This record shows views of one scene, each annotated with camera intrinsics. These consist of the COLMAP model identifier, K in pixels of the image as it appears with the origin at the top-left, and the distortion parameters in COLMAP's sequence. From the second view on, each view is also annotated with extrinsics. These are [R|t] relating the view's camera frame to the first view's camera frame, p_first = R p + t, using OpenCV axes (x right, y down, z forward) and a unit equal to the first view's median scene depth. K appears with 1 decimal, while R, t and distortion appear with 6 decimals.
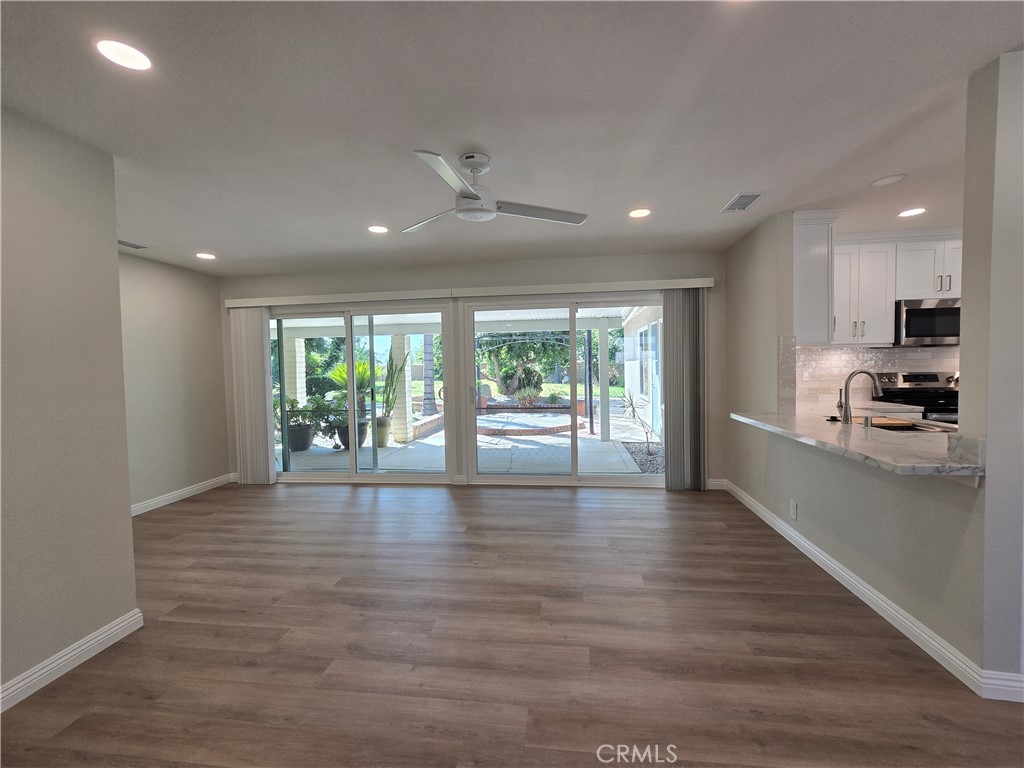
lens RADIAL K [[420.2, 0, 515.6], [0, 420.2, 379.1], [0, 0, 1]] dist [0.002546, 0.002167]
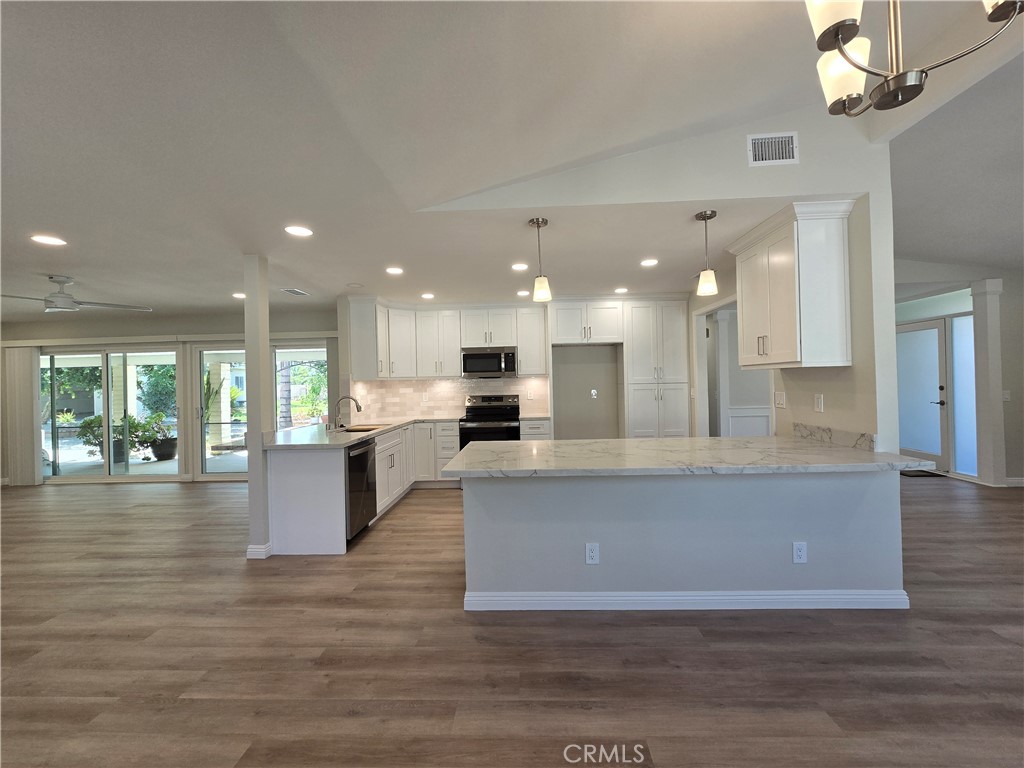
lens RADIAL K [[420.2, 0, 511.5], [0, 420.2, 377.8], [0, 0, 1]] dist [0.002546, 0.002167]
pose [[0.996984, -0.002053, 0.077586, 0.949925], [0.005623, 0.998933, -0.045833, -0.009301], [-0.077409, 0.046131, 0.995932, -0.503491]]
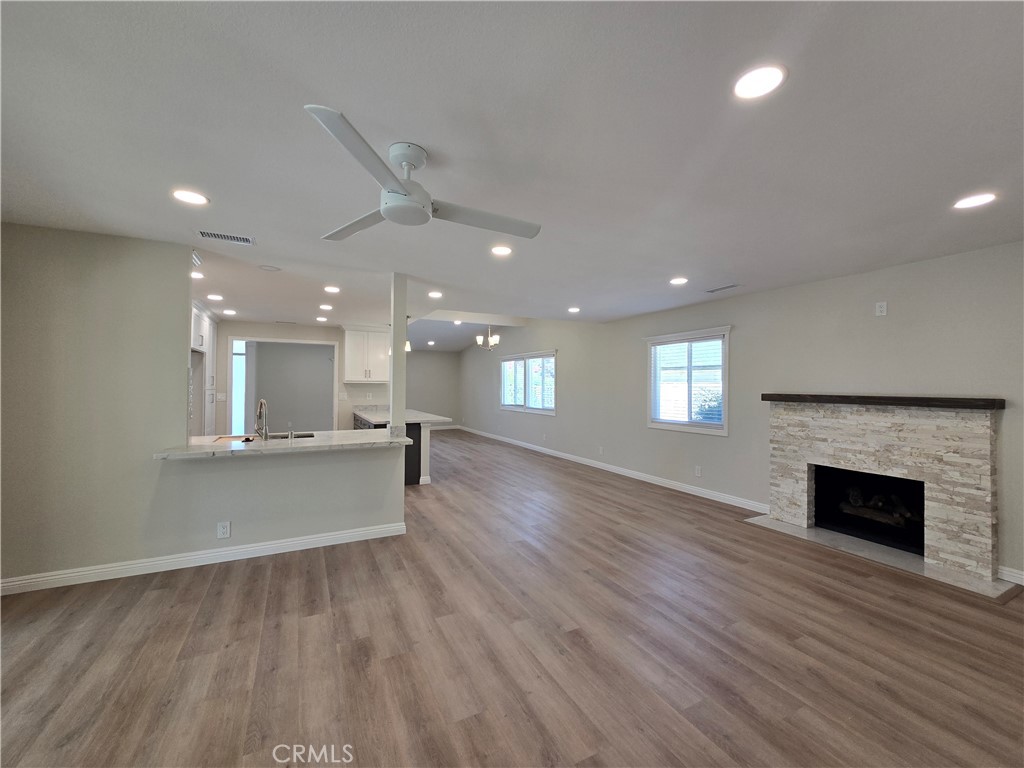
lens RADIAL K [[420.2, 0, 520.4], [0, 420.2, 385.6], [0, 0, 1]] dist [0.002546, 0.002167]
pose [[-0.574369, 0.016897, 0.818422, -0.529278], [0.036084, 0.999338, 0.004692, -0.030904], [-0.817800, 0.032227, -0.574599, 0.775597]]
